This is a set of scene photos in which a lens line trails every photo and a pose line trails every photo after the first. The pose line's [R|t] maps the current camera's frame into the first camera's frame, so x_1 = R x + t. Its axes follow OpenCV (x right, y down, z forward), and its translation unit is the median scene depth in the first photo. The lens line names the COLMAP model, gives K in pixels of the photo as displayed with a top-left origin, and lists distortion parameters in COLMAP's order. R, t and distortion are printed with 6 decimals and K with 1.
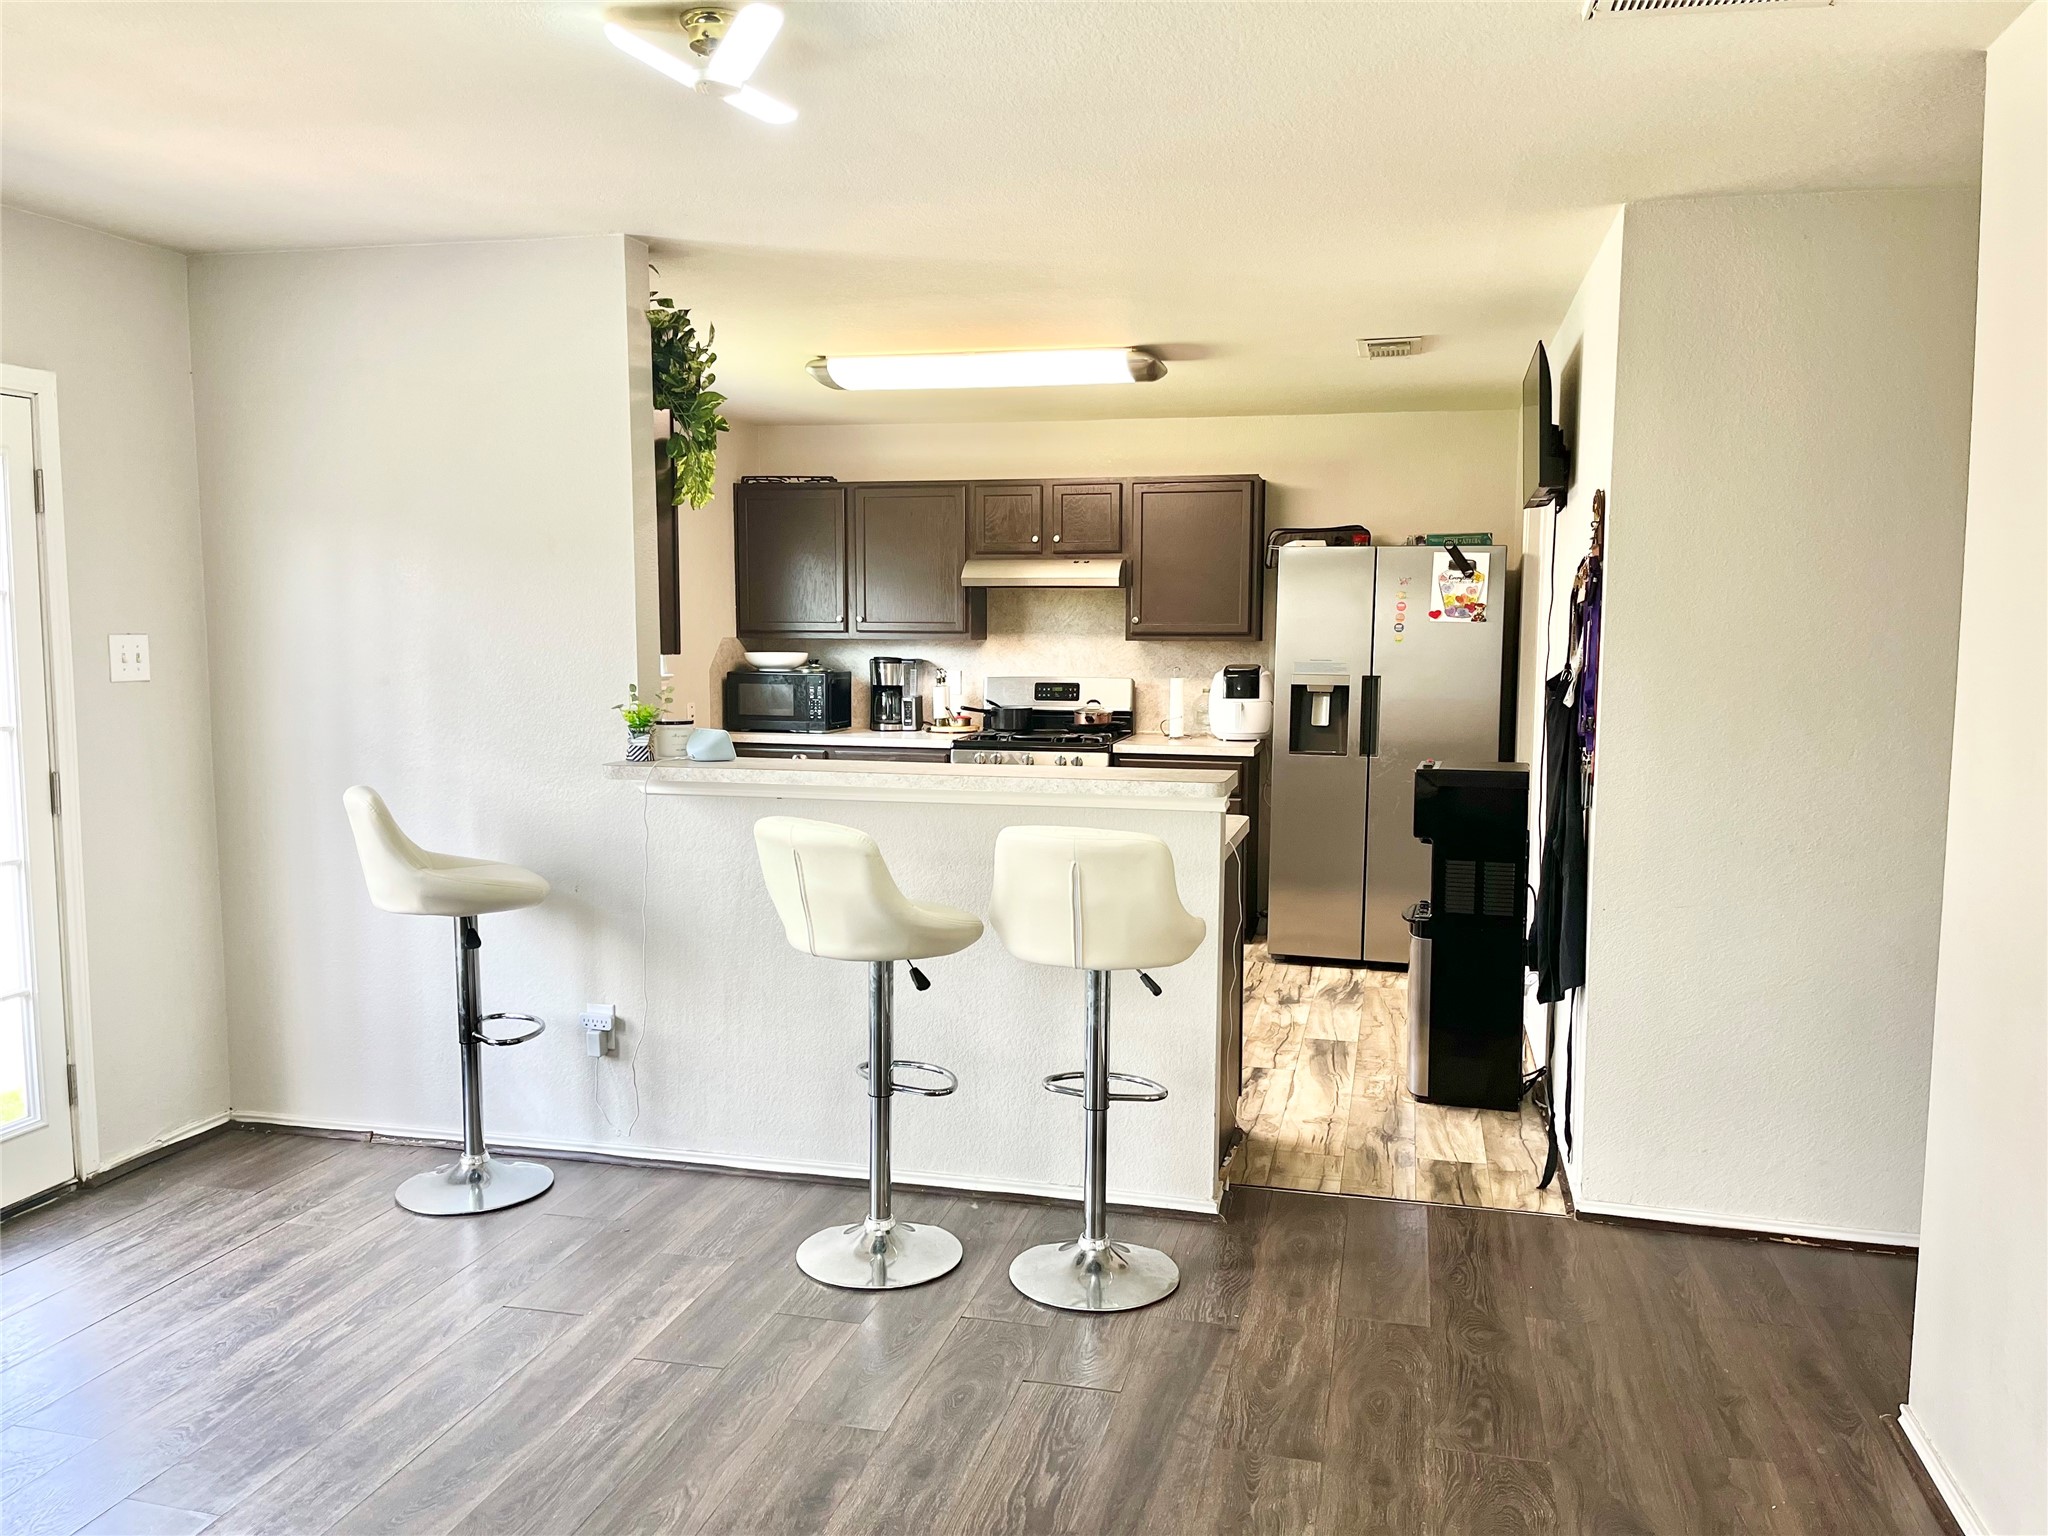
lens RADIAL K [[1545.3, 0, 1017.9], [0, 1545.3, 783.4], [0, 0, 1]] dist [0.062423, -0.075838]
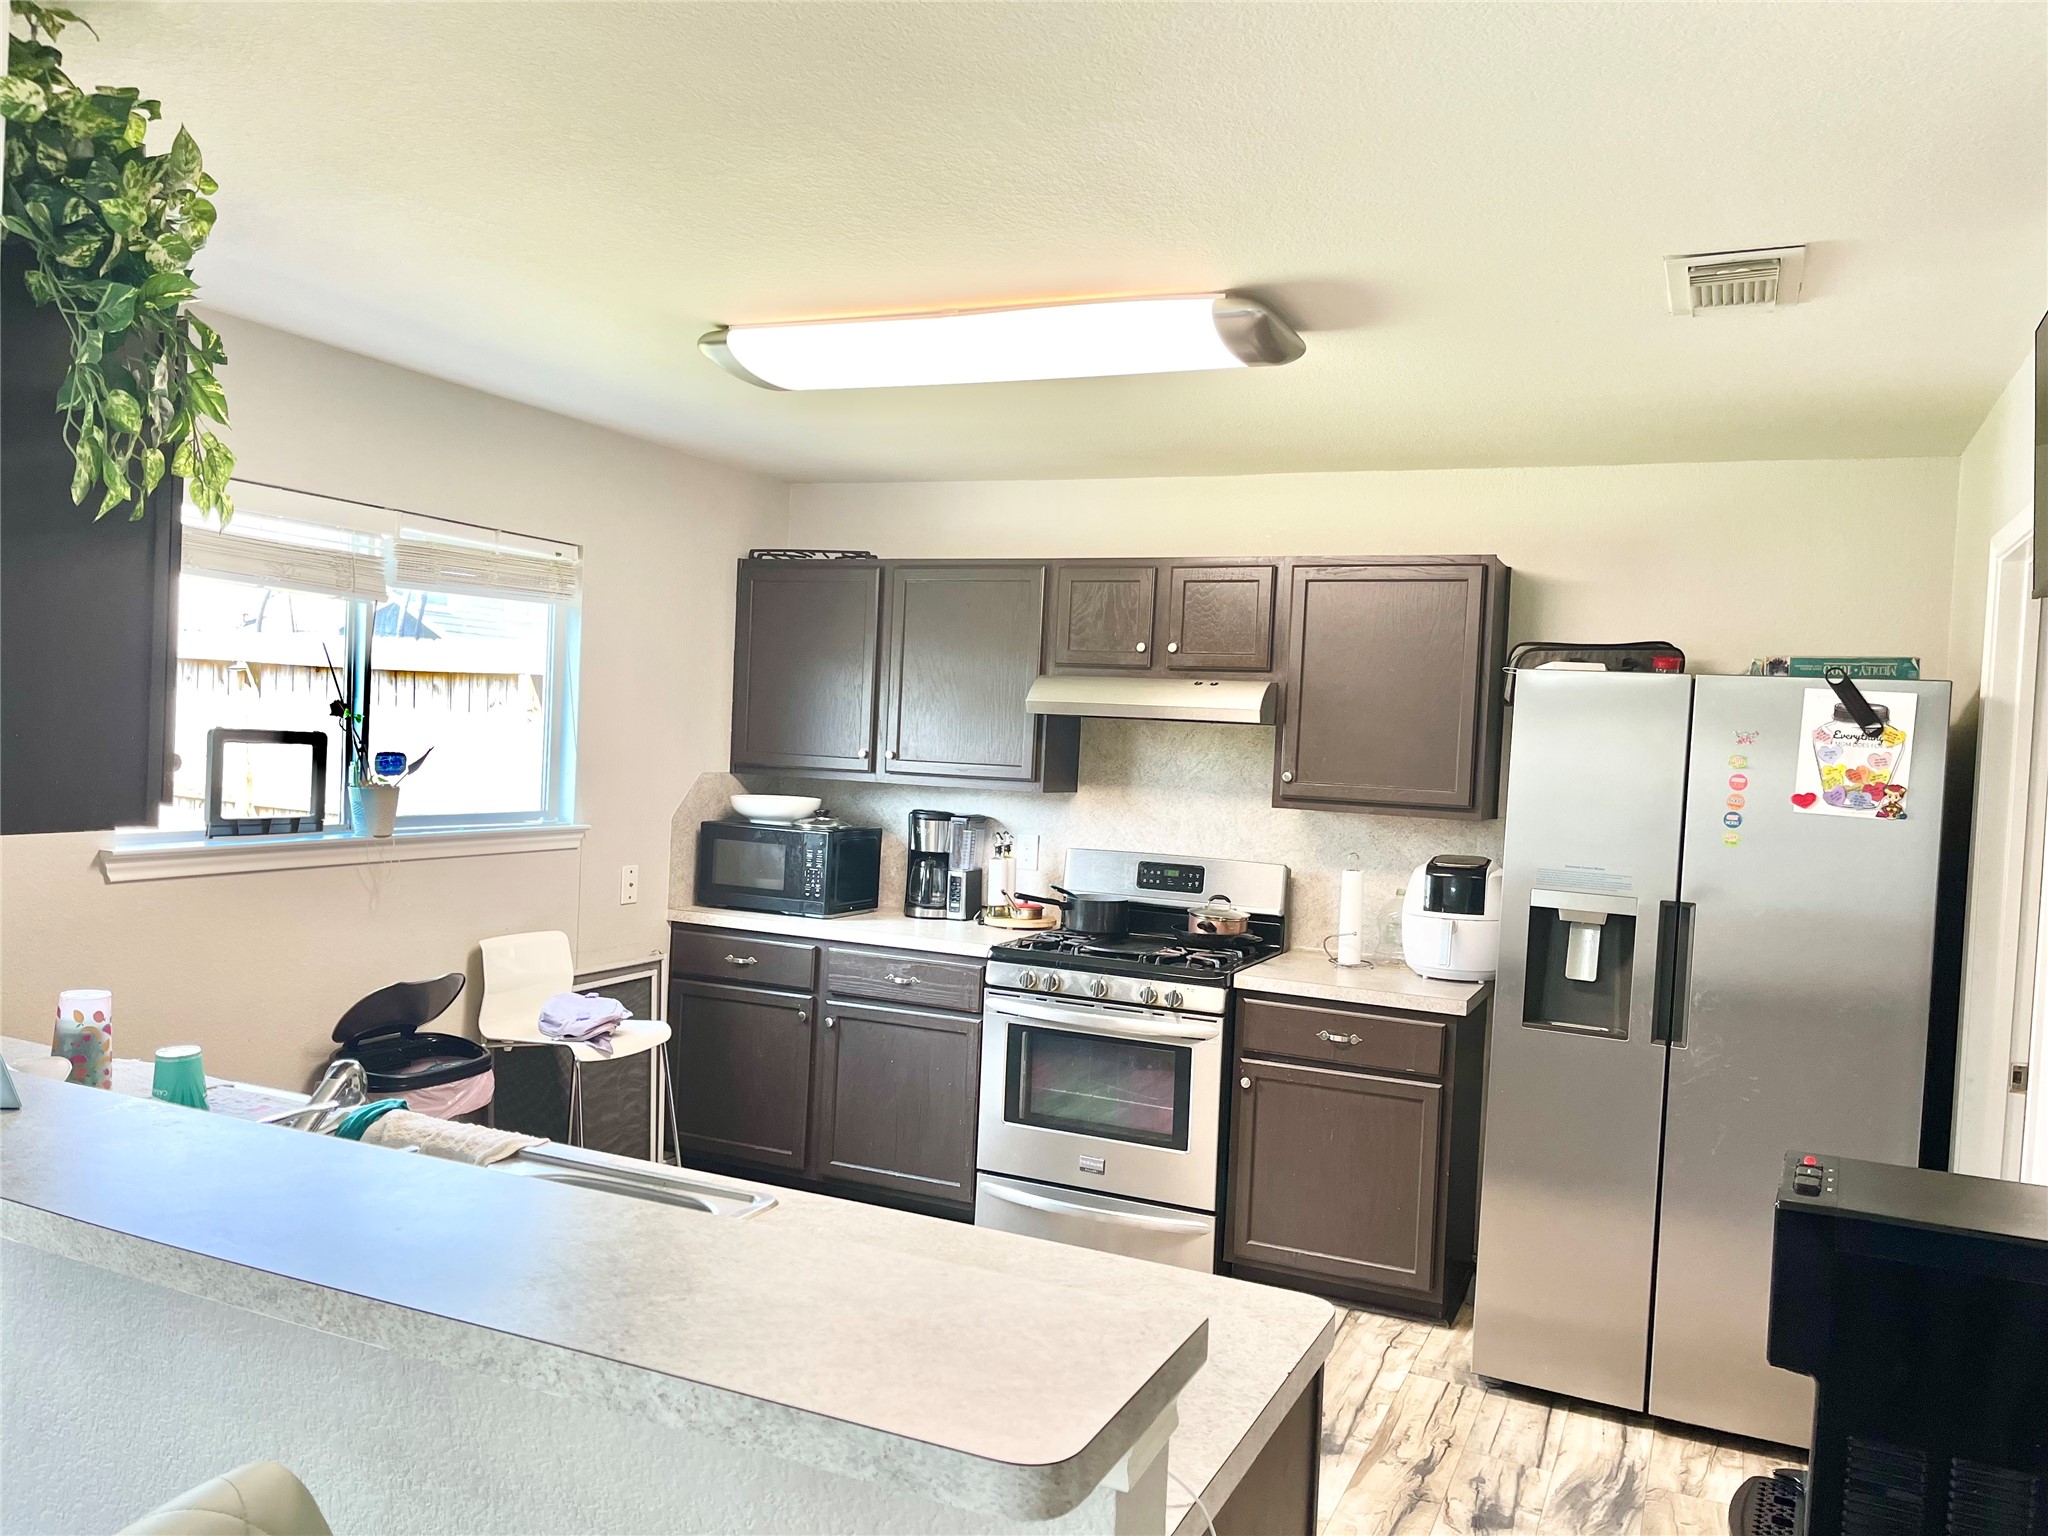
lens RADIAL K [[1545.3, 0, 1017.9], [0, 1545.3, 783.4], [0, 0, 1]] dist [0.062423, -0.075838]
pose [[0.982317, 0.049441, -0.180577, 0.081555], [-0.063561, 0.995285, -0.073260, -0.048572], [0.176103, 0.083442, 0.980829, 0.350783]]
